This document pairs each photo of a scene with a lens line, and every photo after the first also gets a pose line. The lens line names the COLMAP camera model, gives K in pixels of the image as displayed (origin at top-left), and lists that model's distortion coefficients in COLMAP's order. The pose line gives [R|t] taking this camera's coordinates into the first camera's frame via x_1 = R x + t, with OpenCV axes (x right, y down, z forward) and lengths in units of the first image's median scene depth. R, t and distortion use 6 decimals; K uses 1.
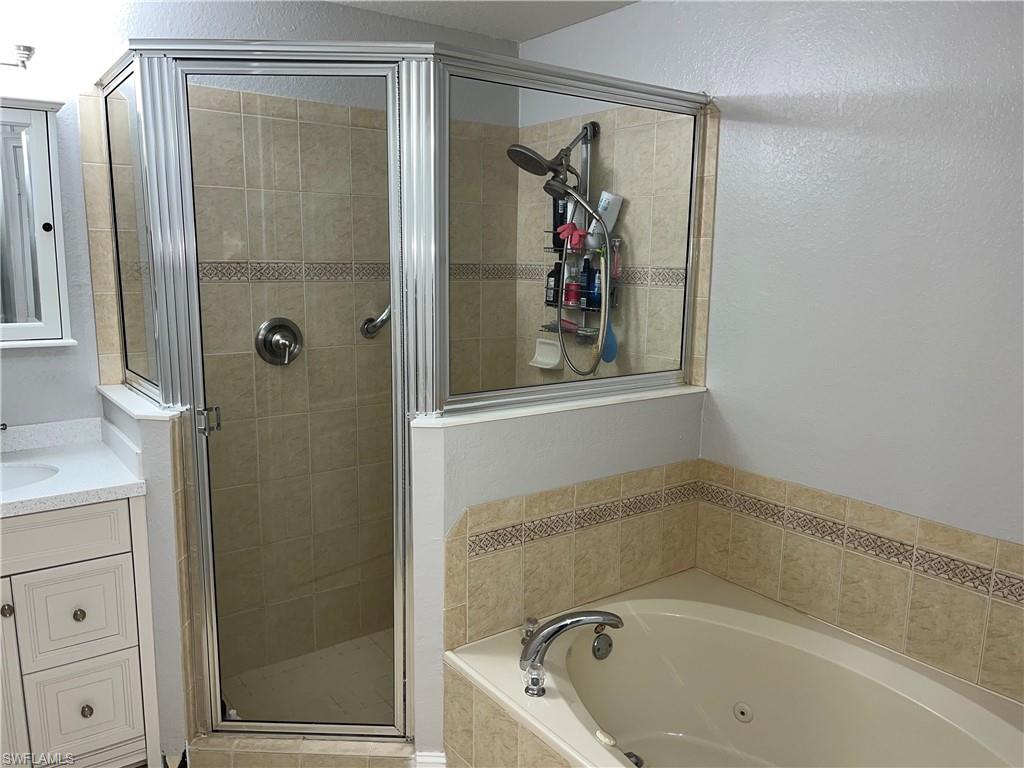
lens RADIAL K [[784.4, 0, 517.2], [0, 784.4, 387.7], [0, 0, 1]] dist [0.058896, -0.062819]
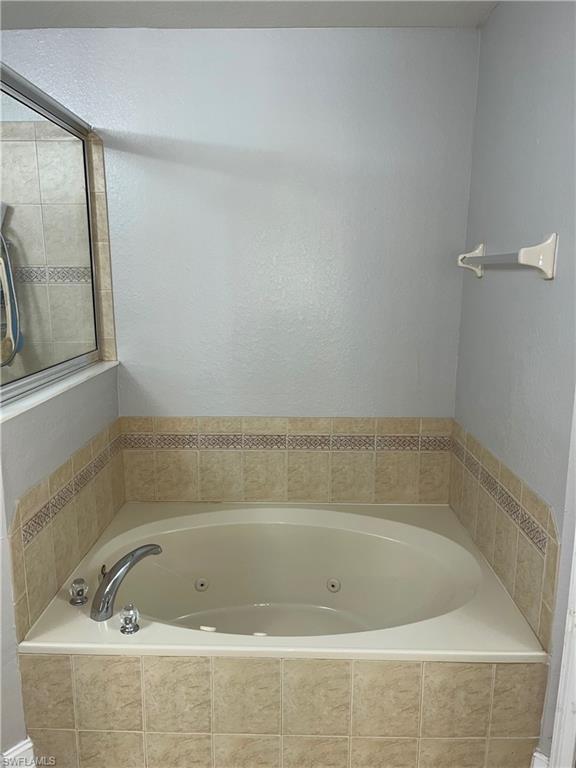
lens RADIAL K [[588.3, 0, 288.0], [0, 588.3, 384.0], [0, 0, 1]] dist [0.058896, -0.062819]
pose [[0.612078, -0.163485, 0.773714, -0.362375], [0.142668, 0.985172, 0.095302, -0.016598], [-0.777822, 0.052052, 0.626326, 0.201214]]
